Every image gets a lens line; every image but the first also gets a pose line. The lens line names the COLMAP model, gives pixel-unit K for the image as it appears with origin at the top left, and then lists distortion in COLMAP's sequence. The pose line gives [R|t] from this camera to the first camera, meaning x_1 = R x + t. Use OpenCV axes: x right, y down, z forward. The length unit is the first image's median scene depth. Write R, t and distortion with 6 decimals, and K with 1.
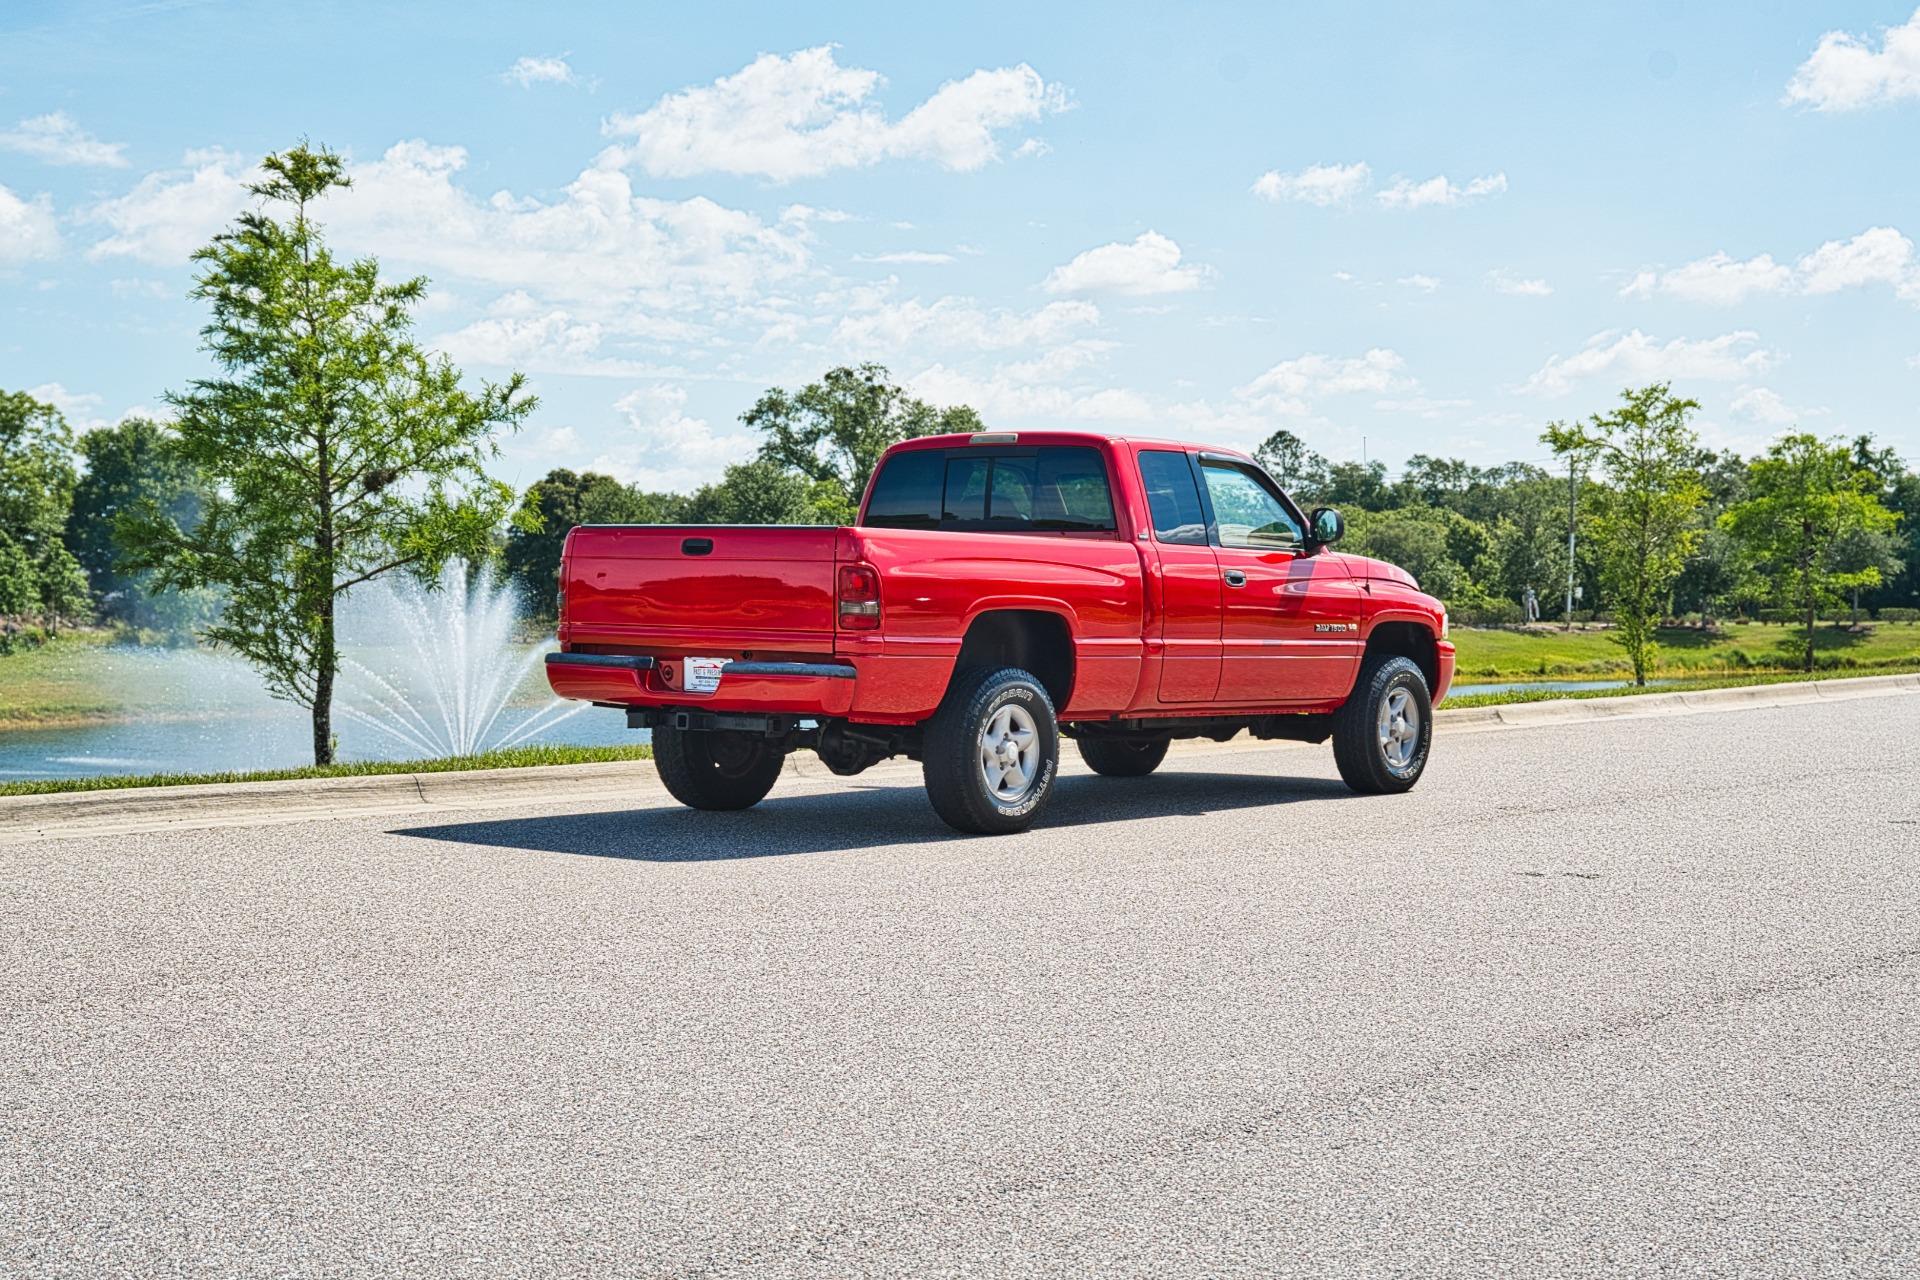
lens RADIAL K [[2874.4, 0, 985.7], [0, 2874.4, 618.3], [0, 0, 1]] dist [0.036332, 0.072984]
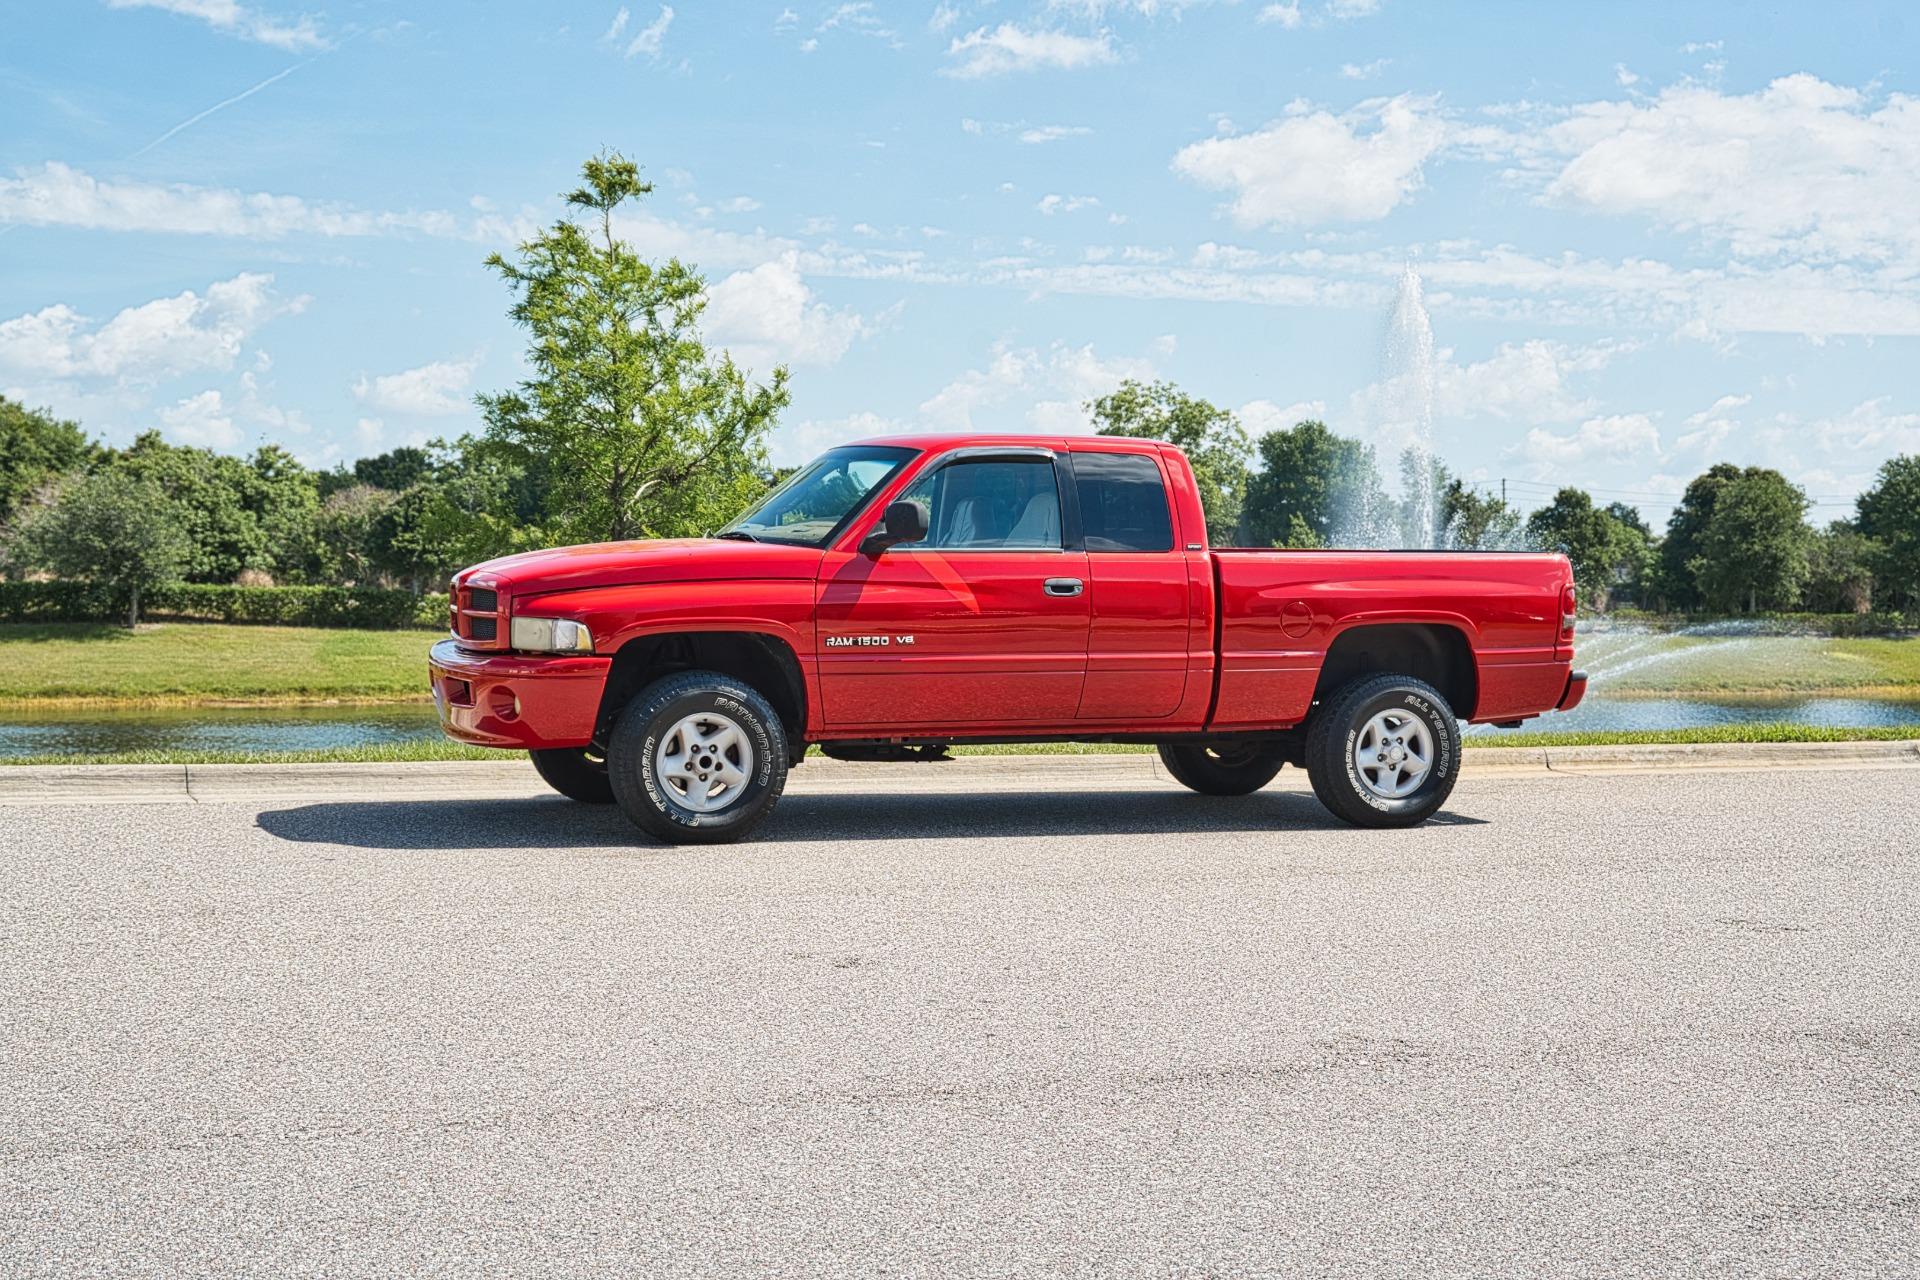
lens RADIAL K [[2629.2, 0, 960.3], [0, 2629.2, 633.1], [0, 0, 1]] dist [0.035829, 0.099613]
pose [[0.878828, 0.024207, -0.476524, 0.065685], [-0.018777, 0.999693, 0.016153, -0.001668], [0.476768, -0.005248, 0.879013, 0.042770]]
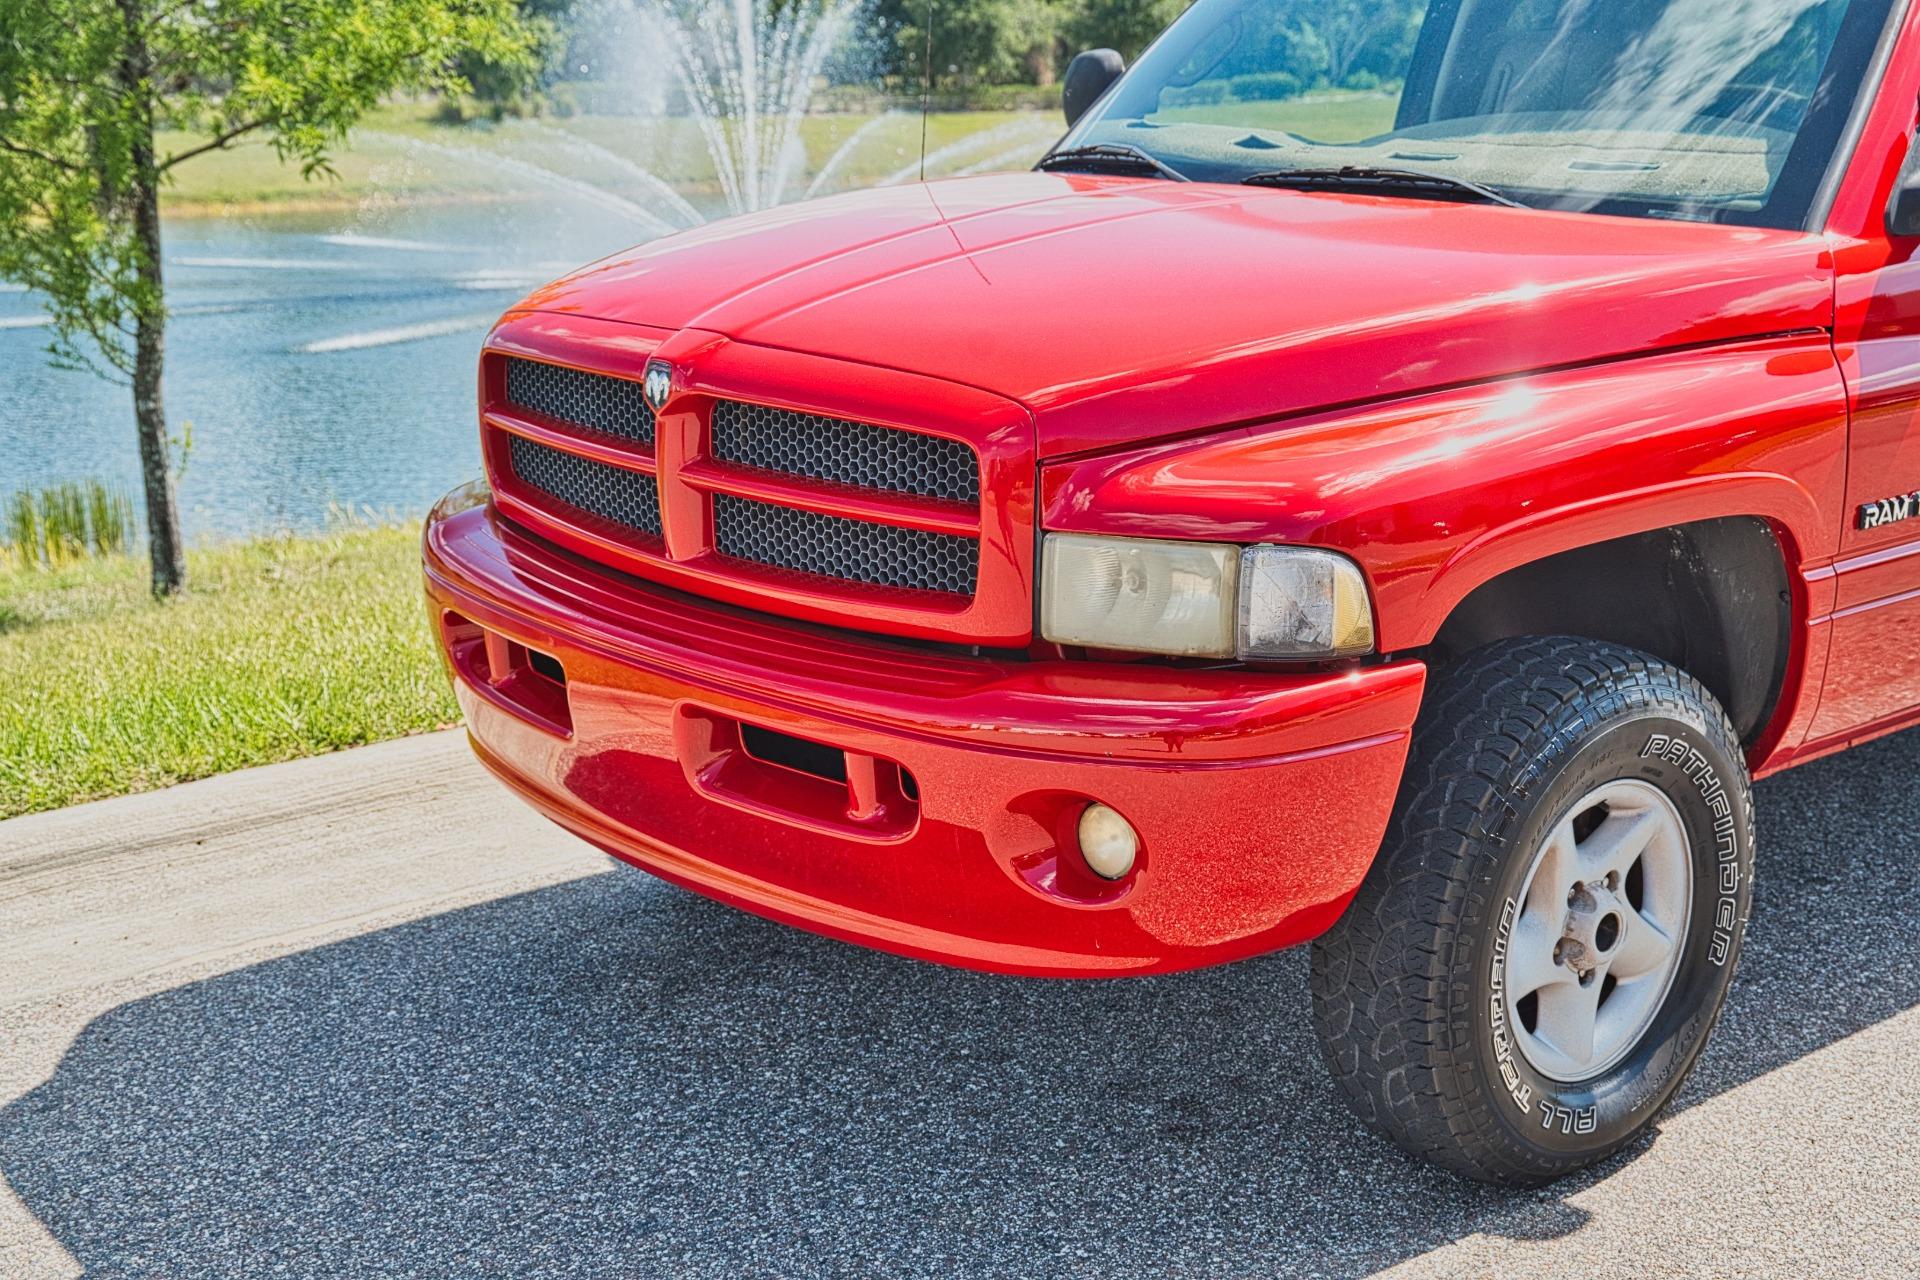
lens RADIAL K [[2629.2, 0, 960.3], [0, 2629.2, 633.1], [0, 0, 1]] dist [0.035829, 0.099613]
pose [[0.990020, 0.026840, -0.138345, -0.000302], [0.002700, 0.977903, 0.209040, -0.005670], [0.140898, -0.207327, 0.968072, 0.100178]]
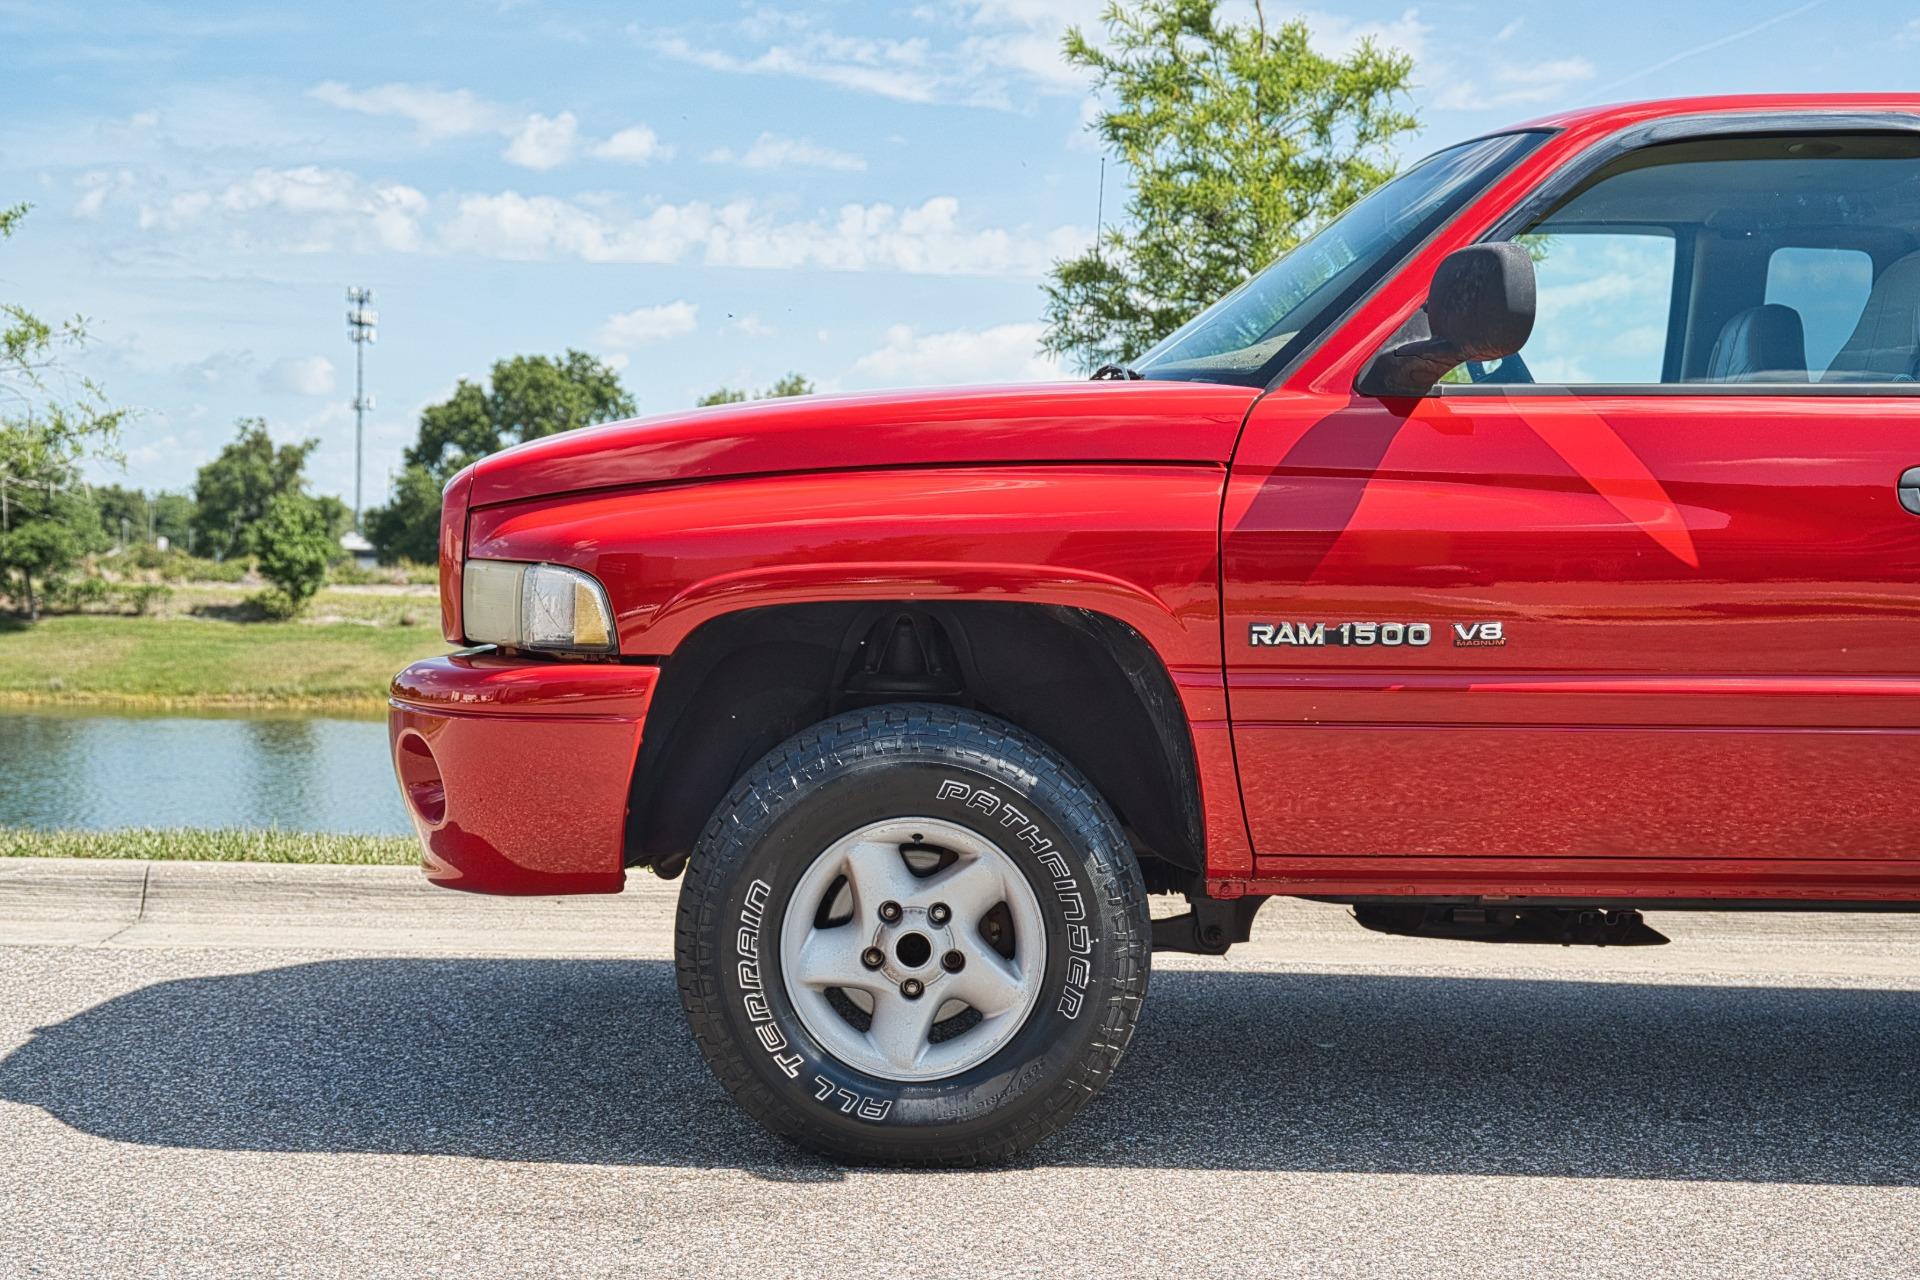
lens RADIAL K [[2685.6, 0, 963.4], [0, 2685.6, 628.7], [0, 0, 1]] dist [0.029560, 0.126420]
pose [[0.653003, 0.029707, -0.756772, 0.036021], [-0.026256, 0.999518, 0.016580, -0.000034], [0.756900, 0.009043, 0.653469, 0.107912]]
